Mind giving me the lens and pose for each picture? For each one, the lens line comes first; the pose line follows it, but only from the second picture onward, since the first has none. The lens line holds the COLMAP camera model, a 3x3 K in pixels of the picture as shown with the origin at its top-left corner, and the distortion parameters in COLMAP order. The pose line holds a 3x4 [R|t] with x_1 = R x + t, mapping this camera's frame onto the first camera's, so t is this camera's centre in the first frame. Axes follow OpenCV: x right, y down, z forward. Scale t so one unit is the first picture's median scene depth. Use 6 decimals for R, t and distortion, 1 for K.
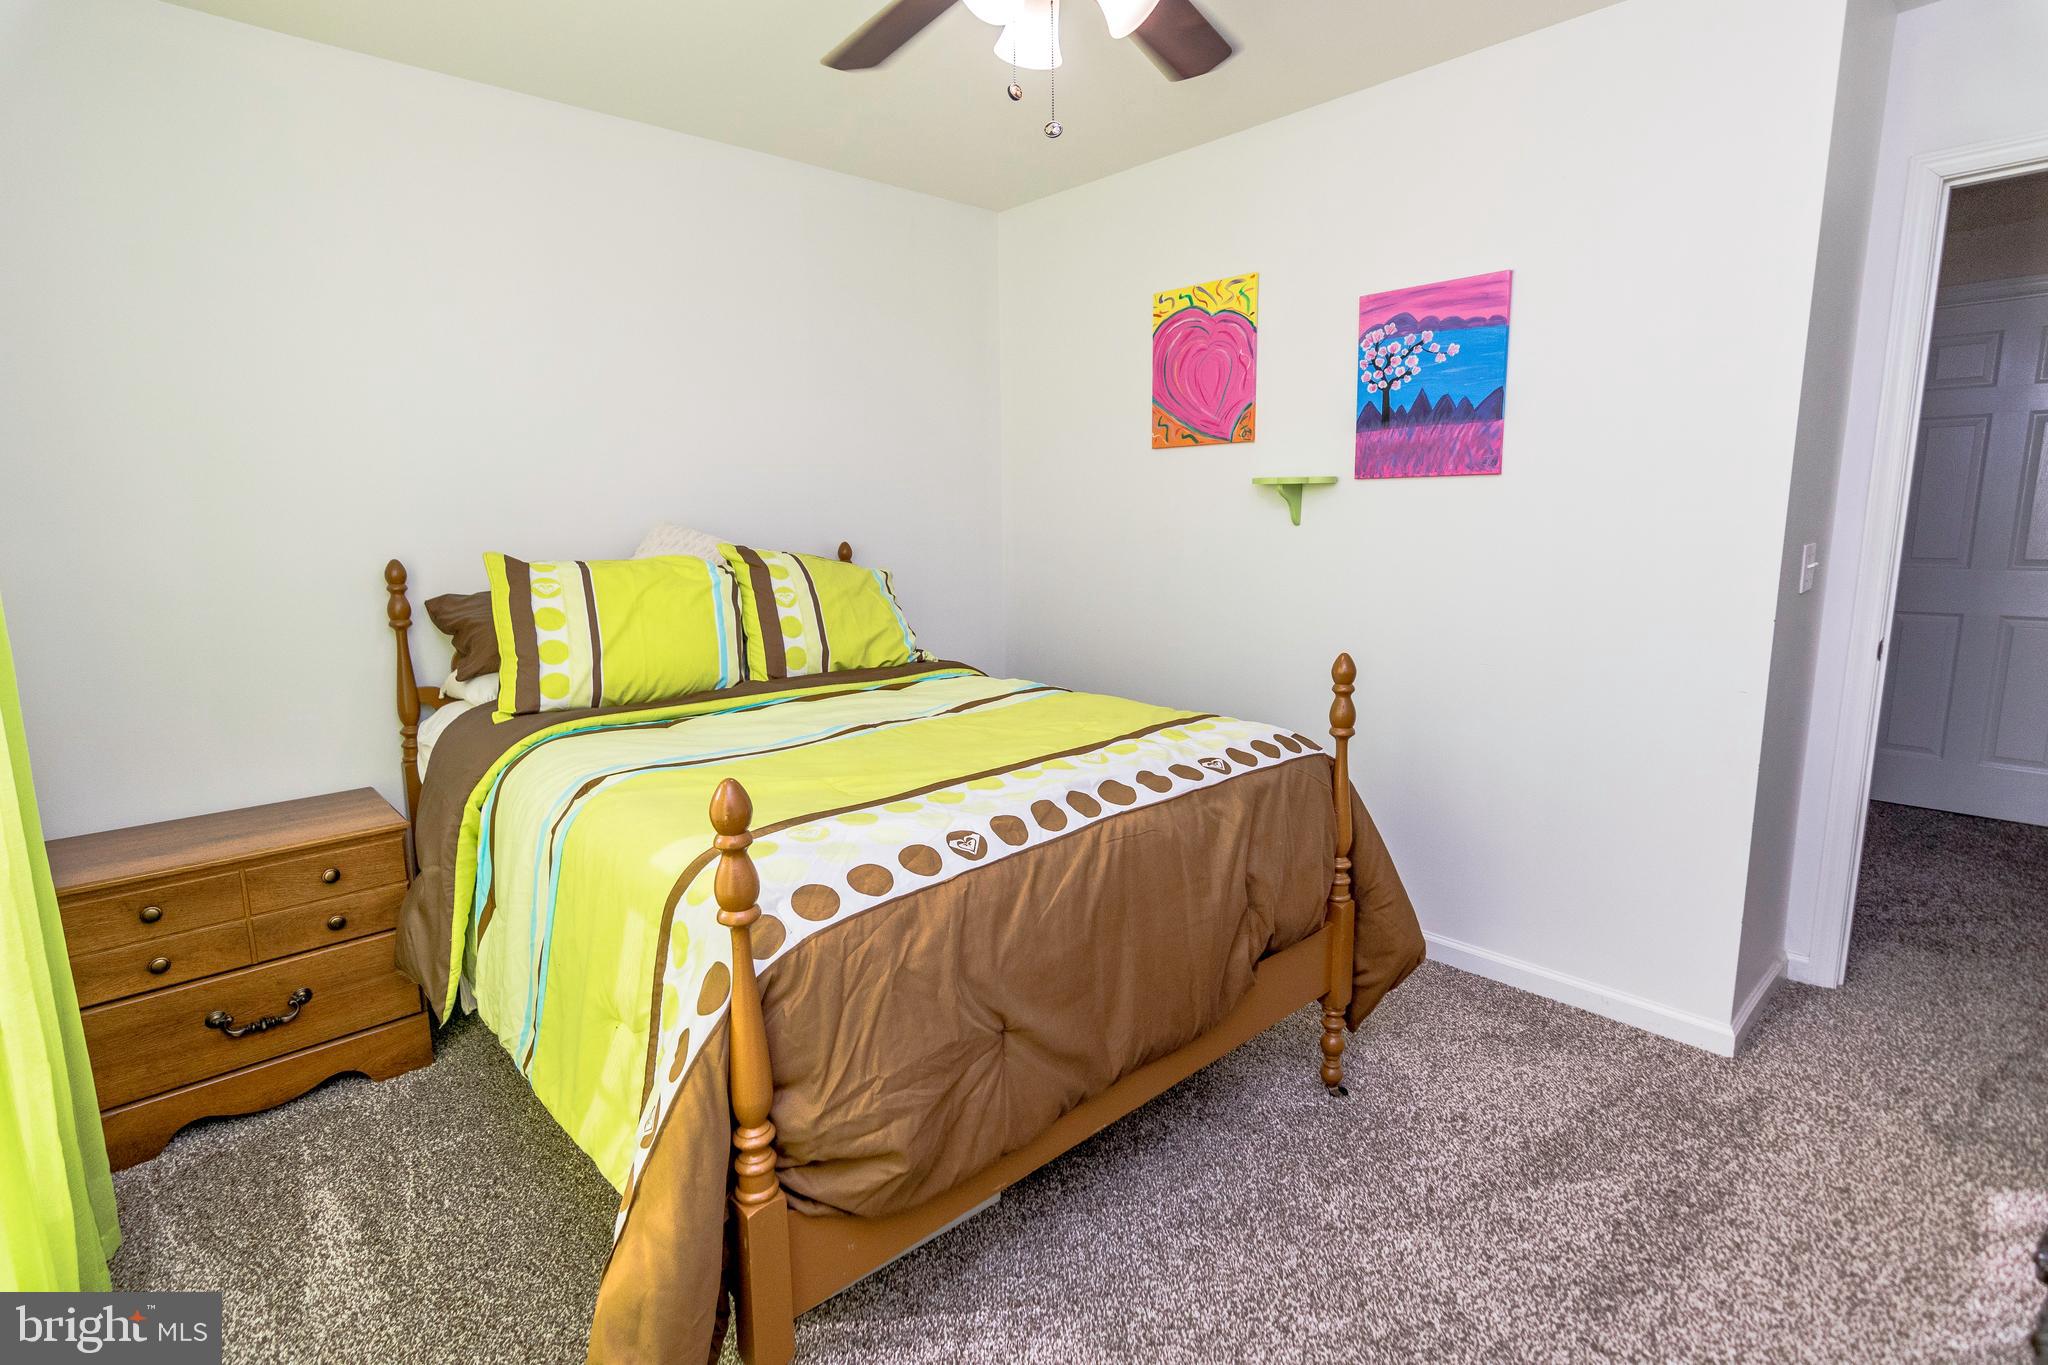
lens RADIAL K [[982.7, 0, 1022.1], [0, 982.7, 677.1], [0, 0, 1]] dist [-0.006241, 0.002281]
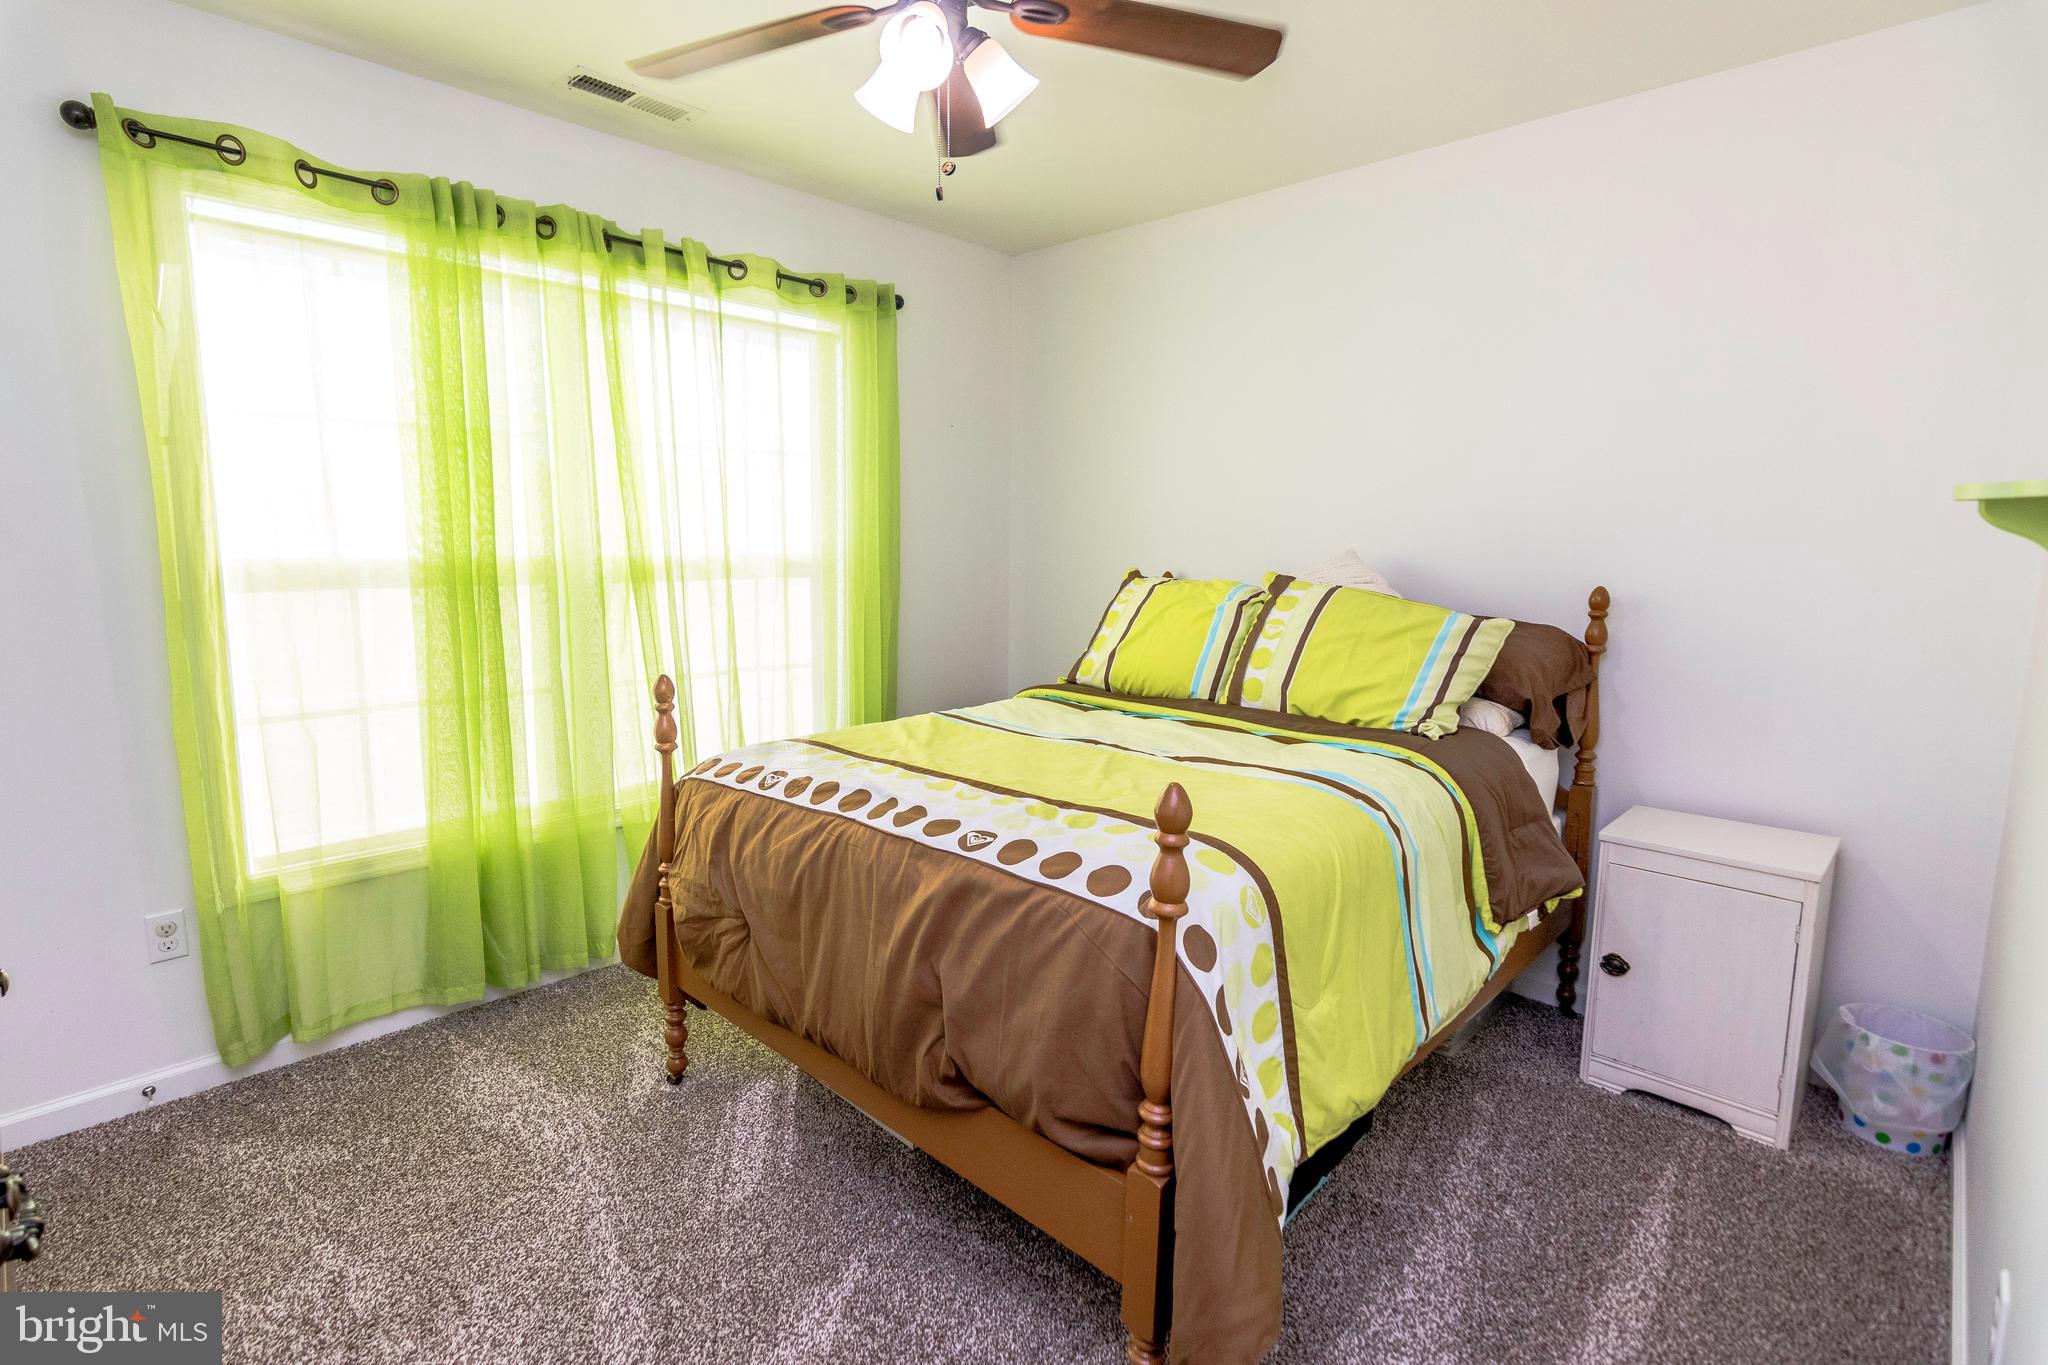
lens RADIAL K [[982.7, 0, 1022.6], [0, 982.7, 678.2], [0, 0, 1]] dist [-0.006241, 0.002281]
pose [[0.066895, 0.151951, -0.986122, 0.832381], [-0.176401, 0.974568, 0.138204, -0.143438], [0.982043, 0.164708, 0.091998, 0.744710]]
